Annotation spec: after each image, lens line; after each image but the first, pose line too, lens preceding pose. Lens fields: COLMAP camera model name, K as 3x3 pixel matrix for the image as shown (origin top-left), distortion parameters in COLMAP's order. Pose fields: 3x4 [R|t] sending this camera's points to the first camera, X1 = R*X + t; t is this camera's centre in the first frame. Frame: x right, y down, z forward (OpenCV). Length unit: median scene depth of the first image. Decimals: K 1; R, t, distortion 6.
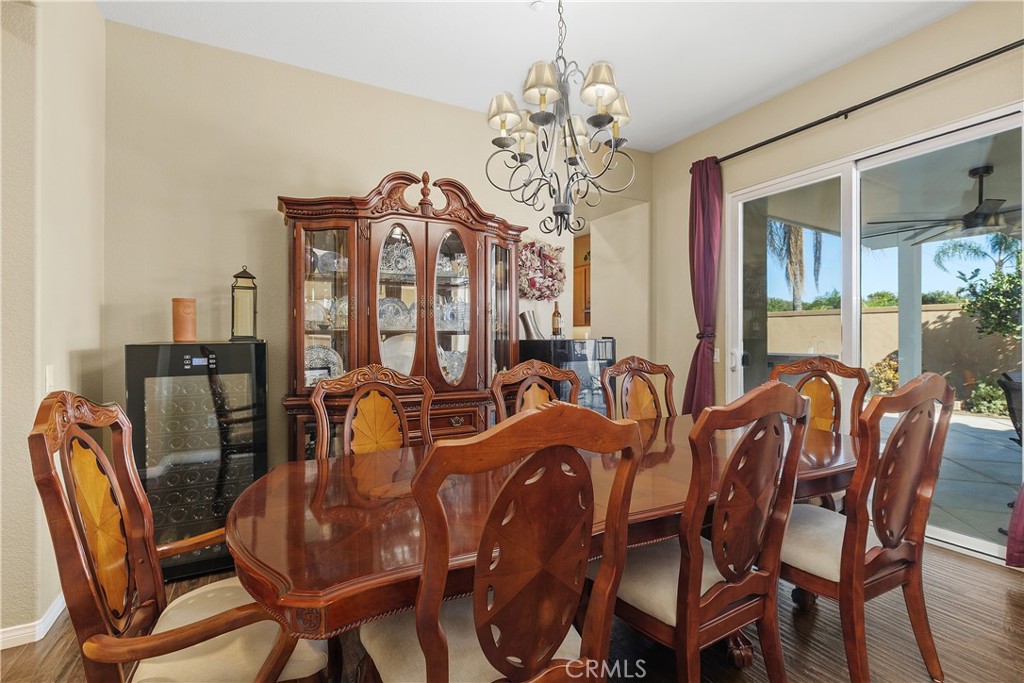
lens RADIAL K [[467.9, 0, 511.7], [0, 467.9, 339.8], [0, 0, 1]] dist [-0.001716, -0.000305]
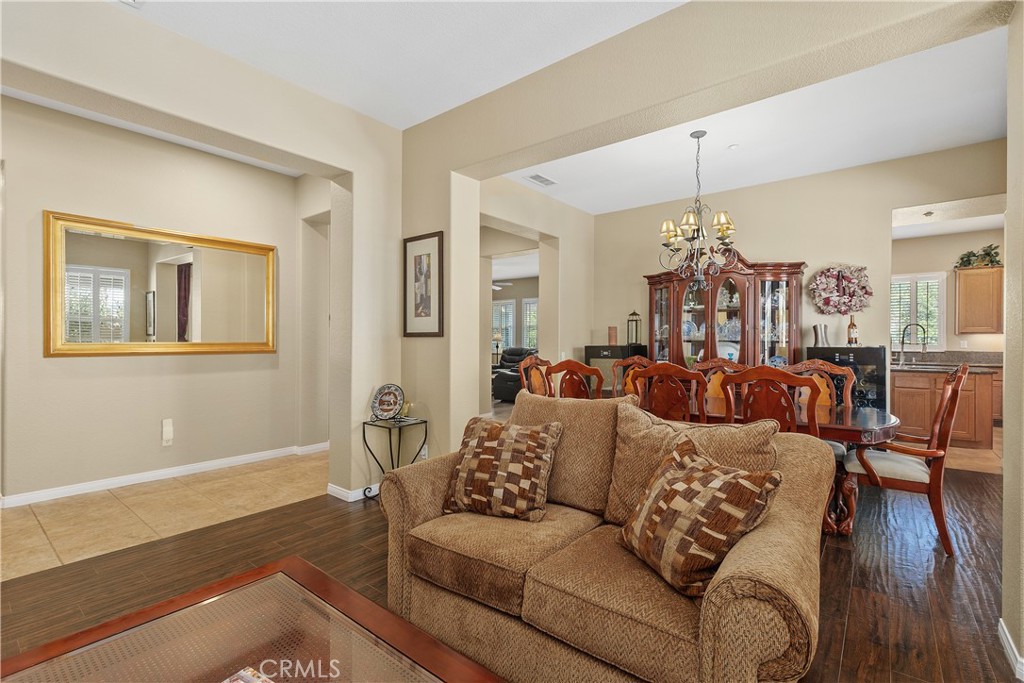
lens RADIAL K [[467.9, 0, 510.4], [0, 467.9, 341.9], [0, 0, 1]] dist [-0.001716, -0.000305]
pose [[0.388154, 0.005124, -0.921580, 0.868079], [-0.011514, 0.999933, 0.000710, -0.005461], [0.921523, 0.010336, 0.388187, -0.258593]]
